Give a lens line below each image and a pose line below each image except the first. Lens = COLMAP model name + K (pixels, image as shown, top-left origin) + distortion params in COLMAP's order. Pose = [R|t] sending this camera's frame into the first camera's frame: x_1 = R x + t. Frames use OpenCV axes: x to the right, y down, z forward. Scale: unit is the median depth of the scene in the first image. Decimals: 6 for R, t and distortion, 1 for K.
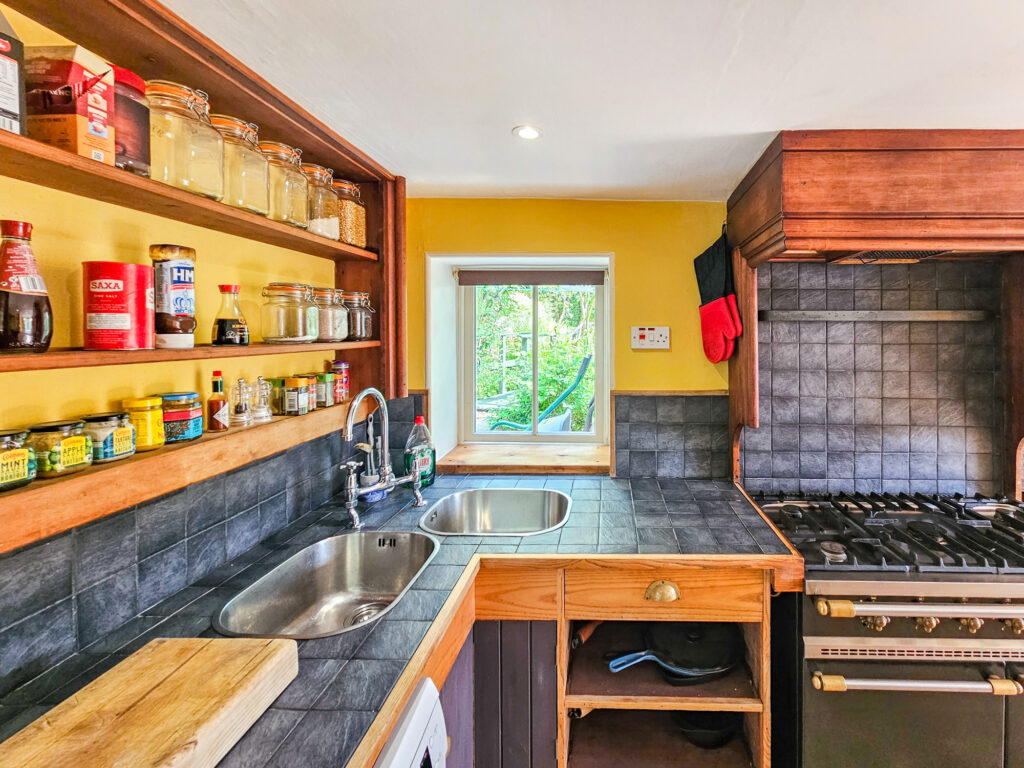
lens RADIAL K [[546.8, 0, 512.3], [0, 546.8, 350.7], [0, 0, 1]] dist [-0.002514, -0.001064]
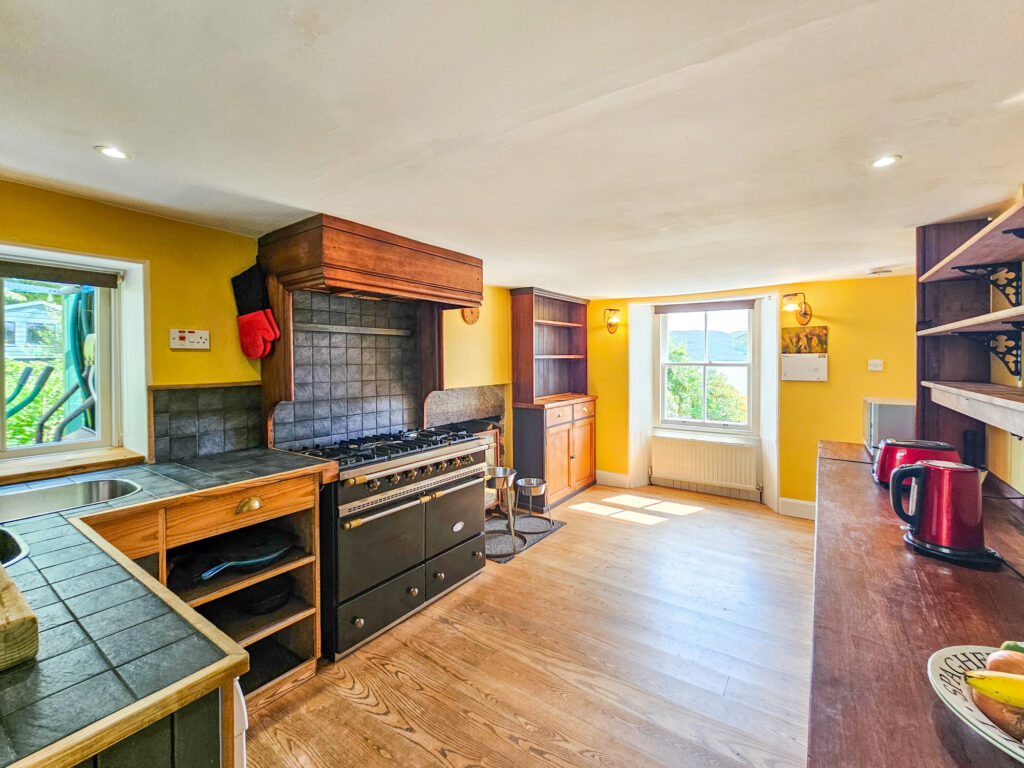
lens RADIAL K [[420.7, 0, 527.3], [0, 420.7, 360.7], [0, 0, 1]] dist [-0.012002, -0.000045]
pose [[0.544314, -0.008906, 0.838834, -0.113056], [0.004851, 0.999960, 0.007469, 0.020230], [-0.838867, 0.000003, 0.544336, -0.105746]]
